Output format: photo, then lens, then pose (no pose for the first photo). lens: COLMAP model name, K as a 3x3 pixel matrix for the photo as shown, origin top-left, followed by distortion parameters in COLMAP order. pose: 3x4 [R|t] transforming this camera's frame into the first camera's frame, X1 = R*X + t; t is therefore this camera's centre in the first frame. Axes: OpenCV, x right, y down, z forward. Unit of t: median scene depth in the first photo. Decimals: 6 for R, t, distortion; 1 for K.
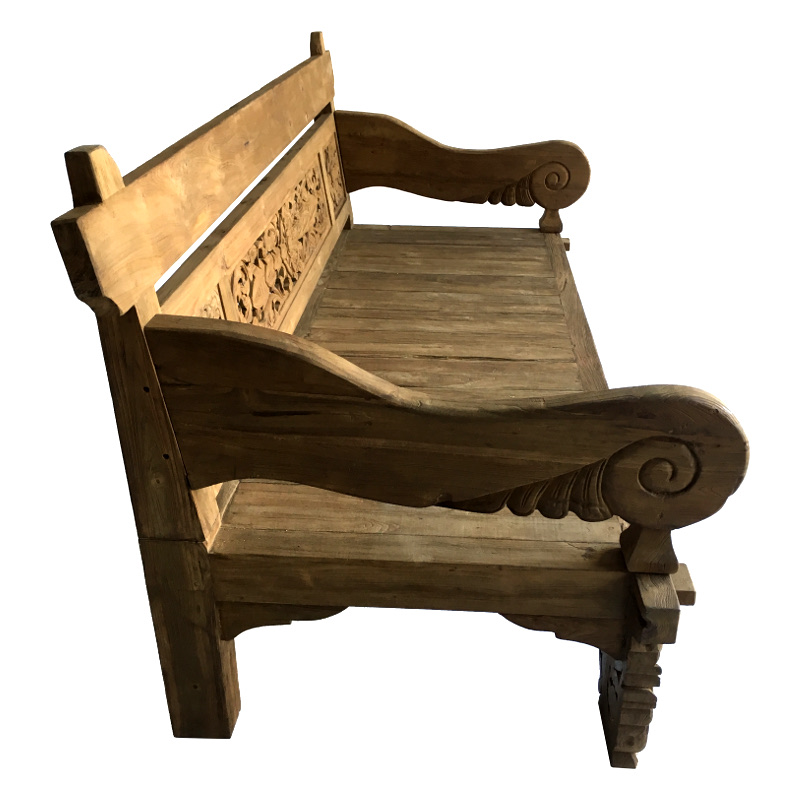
lens RADIAL K [[848.8, 0, 400.0], [0, 848.8, 400.0], [0, 0, 1]] dist [0.068456, -0.088202]
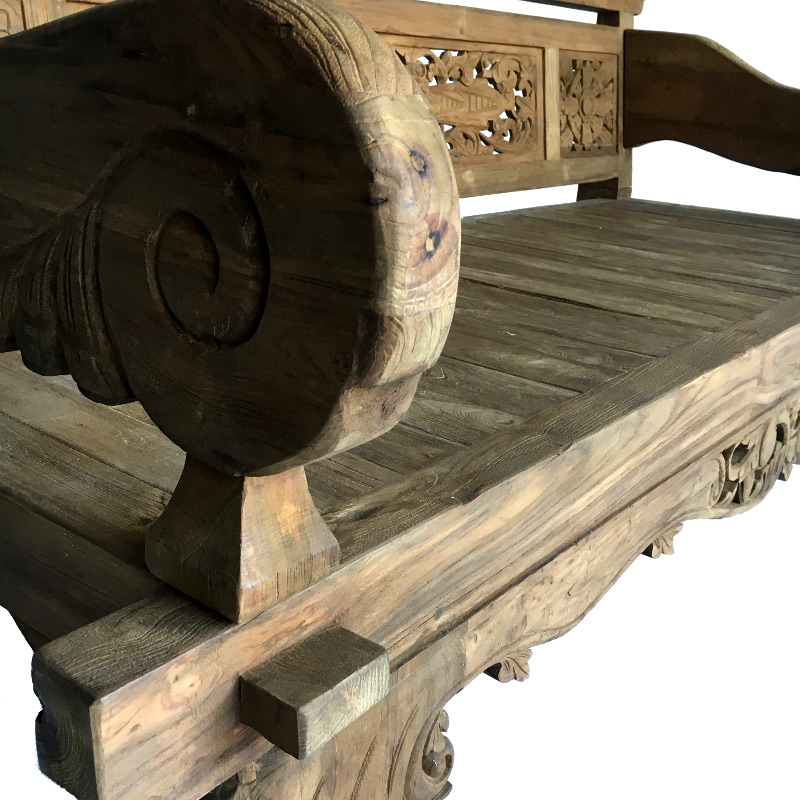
lens RADIAL K [[916.8, 0, 400.0], [0, 916.8, 400.0], [0, 0, 1]] dist [0.058552, -0.082739]
pose [[0.817936, 0.231568, -0.526648, 0.463283], [-0.306209, 0.950210, -0.057763, 0.106377], [0.487050, 0.208511, 0.848119, 0.616738]]
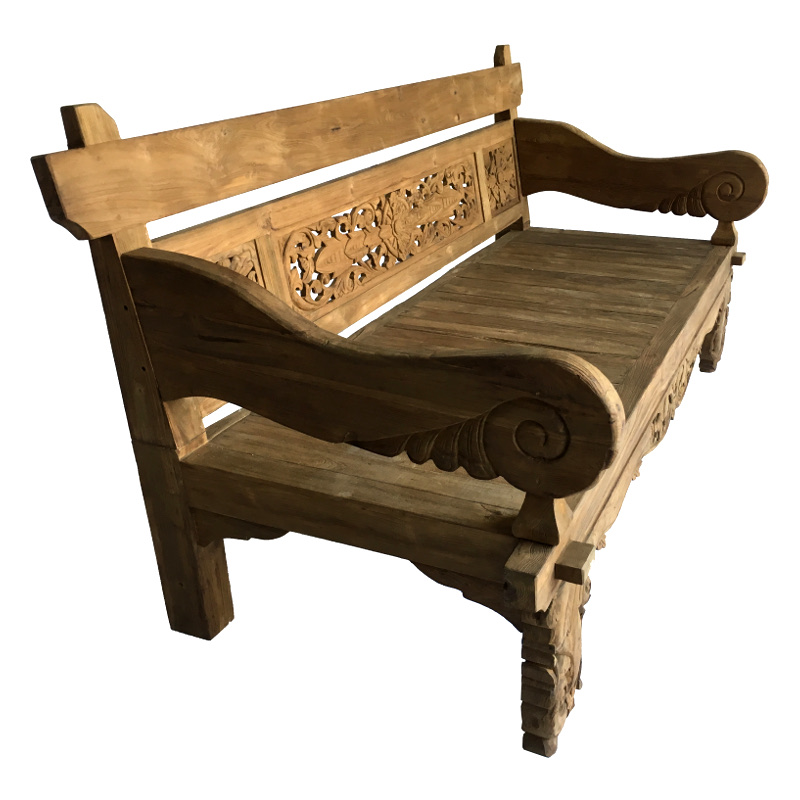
lens RADIAL K [[846.6, 0, 449.6], [0, 846.6, 372.9], [0, 0, 1]] dist [0.054801, -0.031217]
pose [[0.937766, 0.113407, -0.328229, 0.434367], [-0.134593, 0.989990, -0.042487, 0.055030], [0.320125, 0.084020, 0.943642, 0.016989]]
